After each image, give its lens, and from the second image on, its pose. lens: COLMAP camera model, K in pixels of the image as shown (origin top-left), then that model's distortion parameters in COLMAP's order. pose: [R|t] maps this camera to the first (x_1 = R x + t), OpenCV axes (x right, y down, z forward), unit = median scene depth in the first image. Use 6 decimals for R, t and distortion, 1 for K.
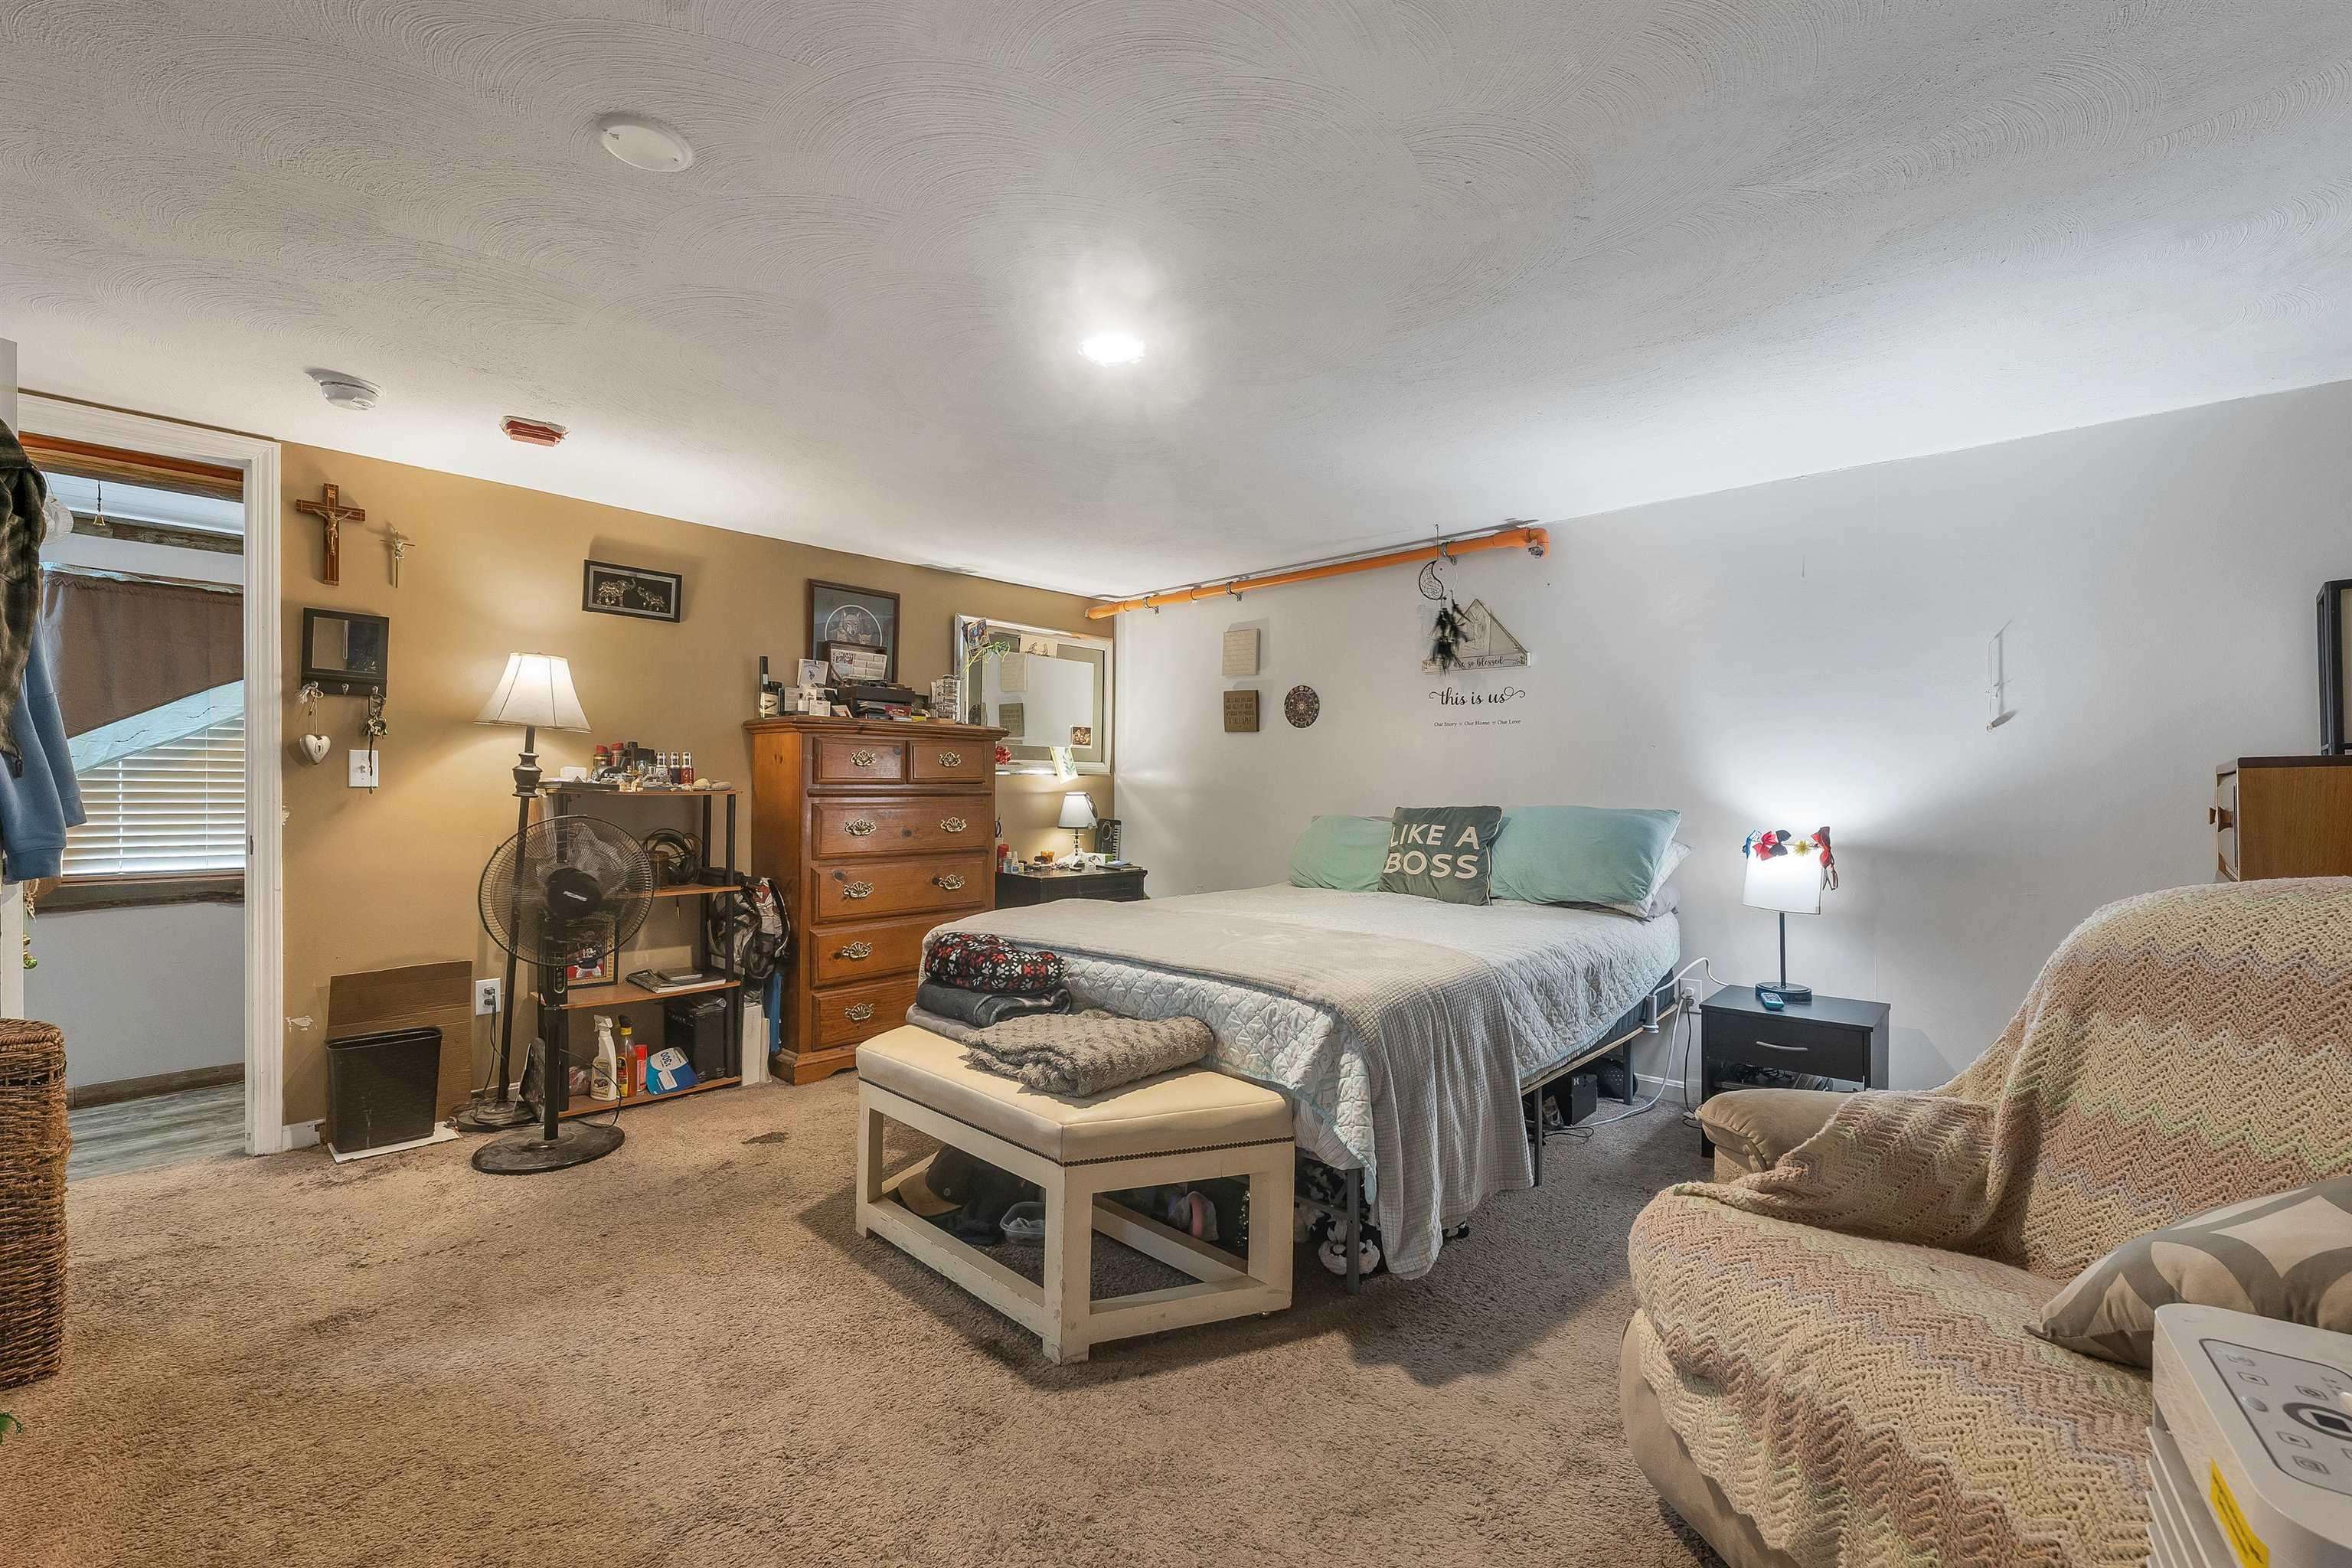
lens RADIAL K [[975.9, 0, 1172.2], [0, 975.9, 793.7], [0, 0, 1]] dist [0.000486, 0.000012]
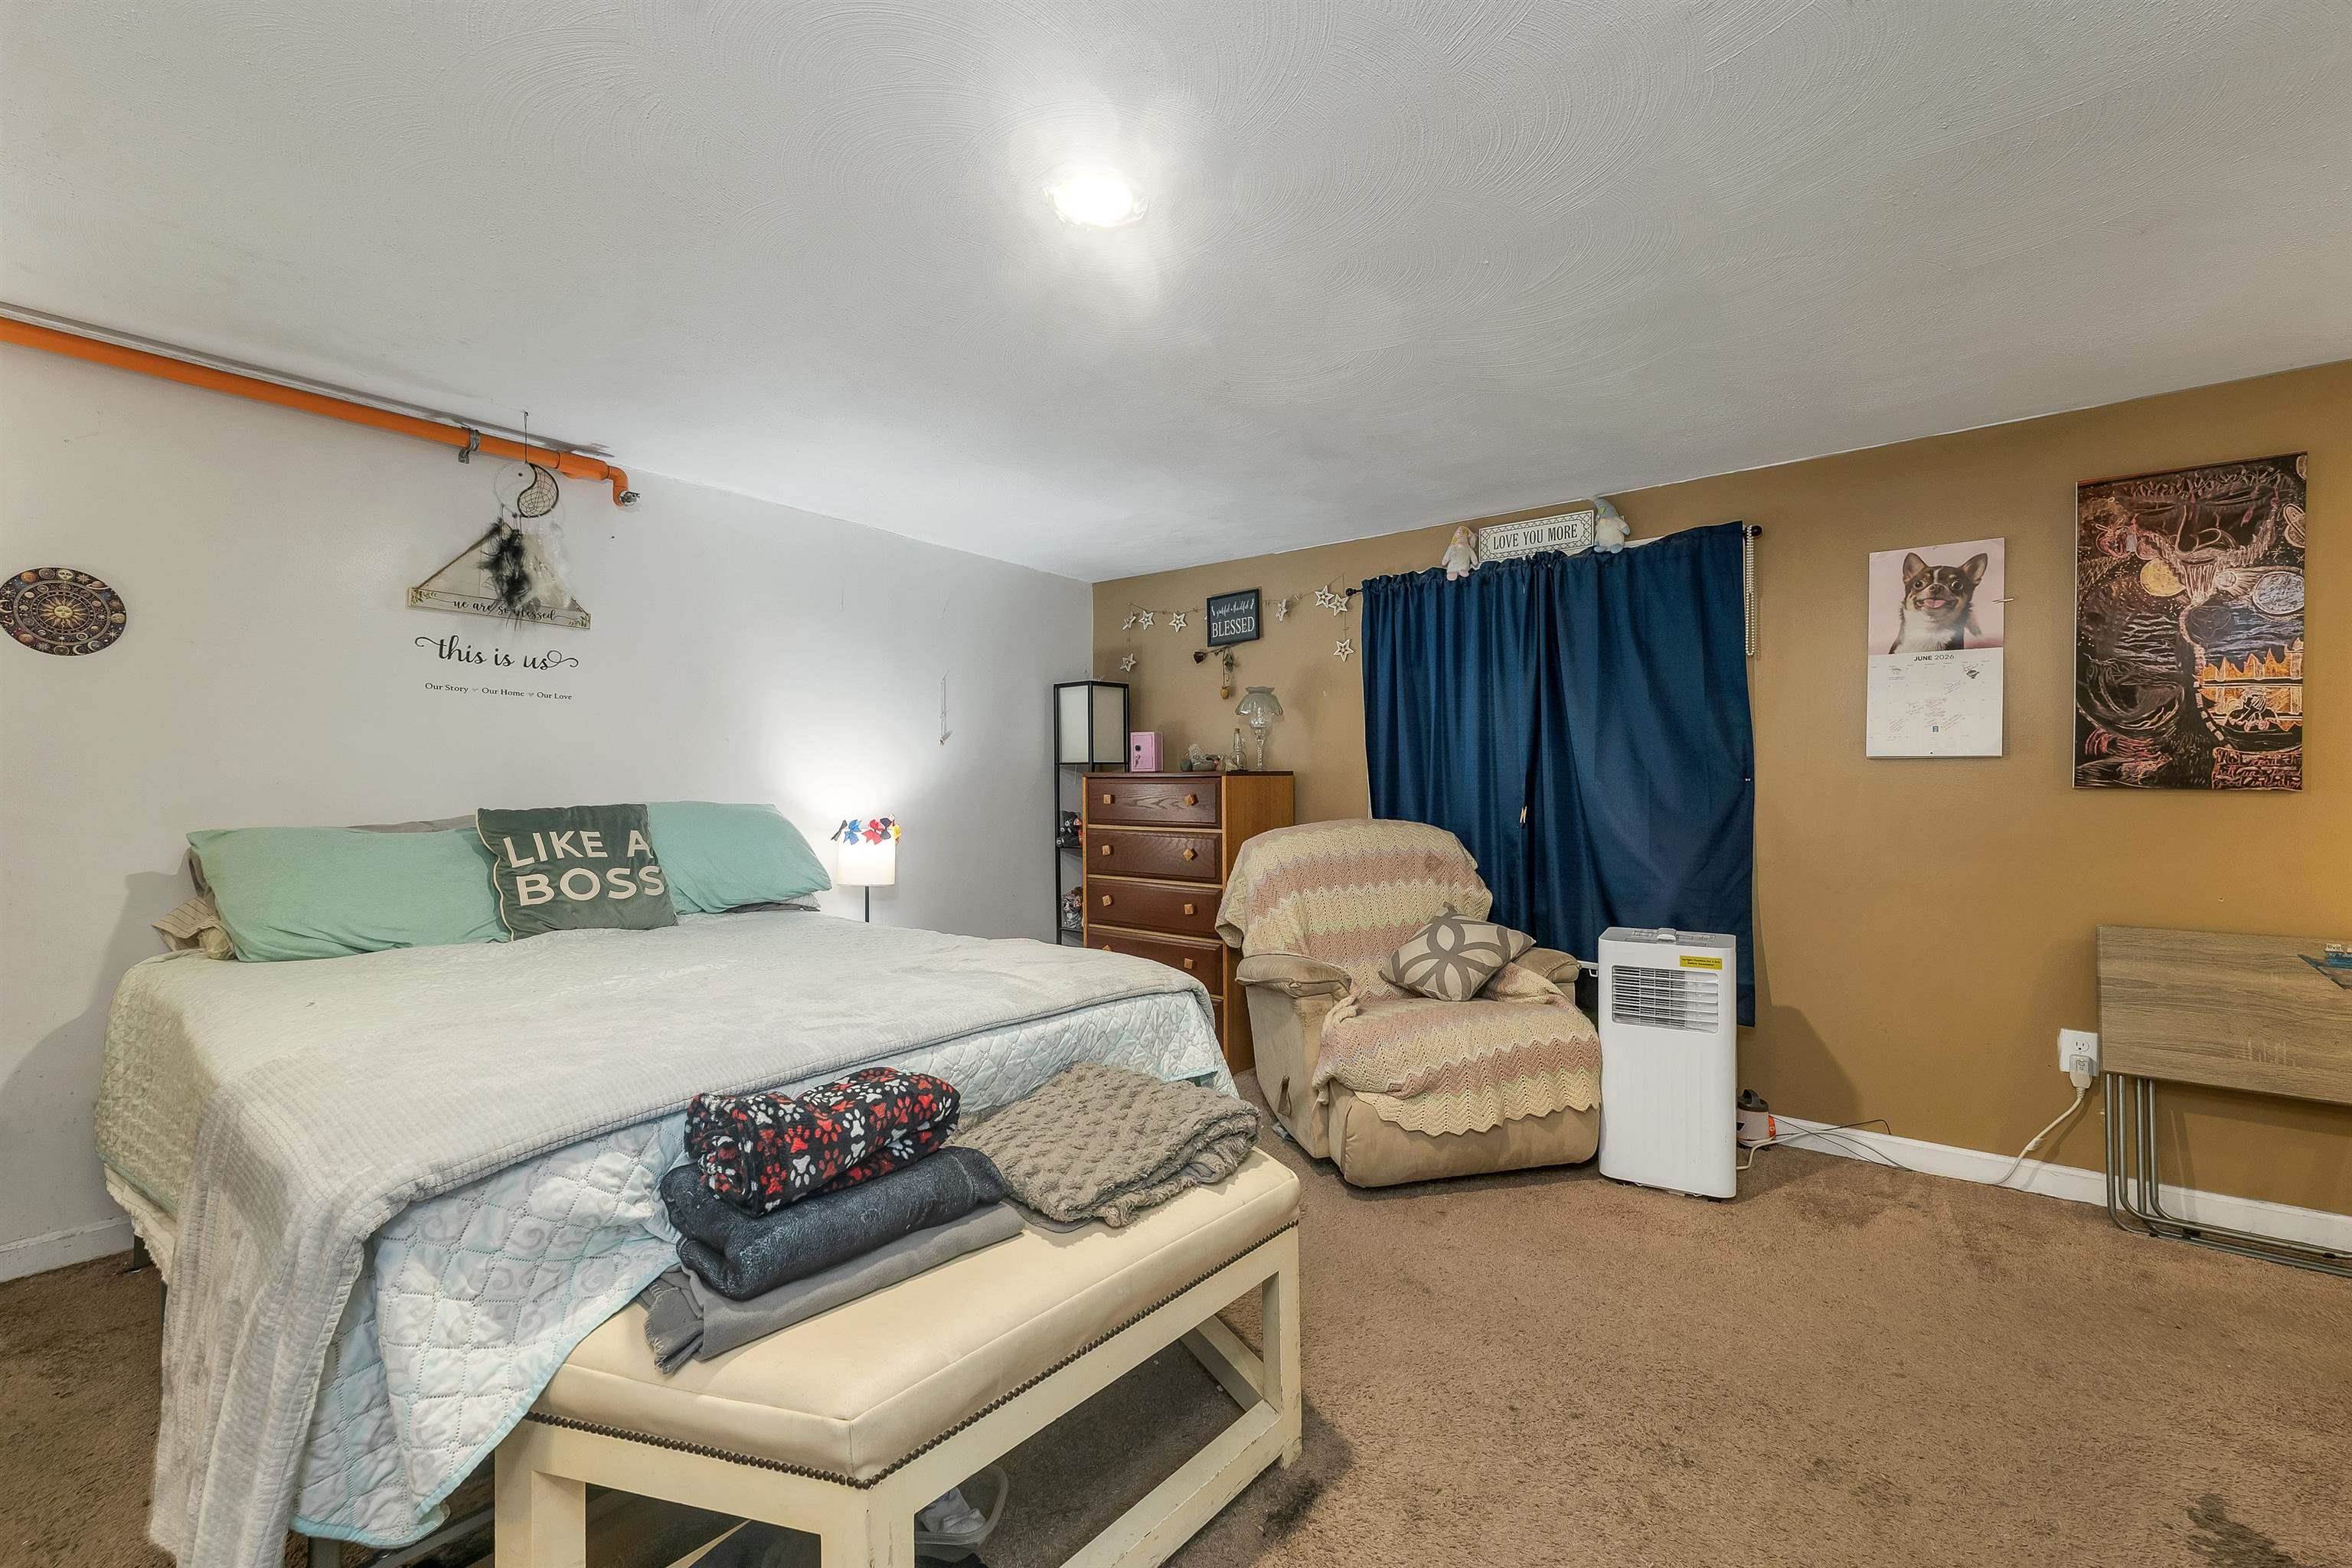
lens RADIAL K [[975.9, 0, 1172.2], [0, 975.9, 793.7], [0, 0, 1]] dist [0.000486, 0.000012]
pose [[-0.066274, -0.007623, 0.997772, -0.507098], [0.001436, 0.999969, 0.007735, -0.001316], [-0.997800, 0.001945, -0.066261, 0.618284]]
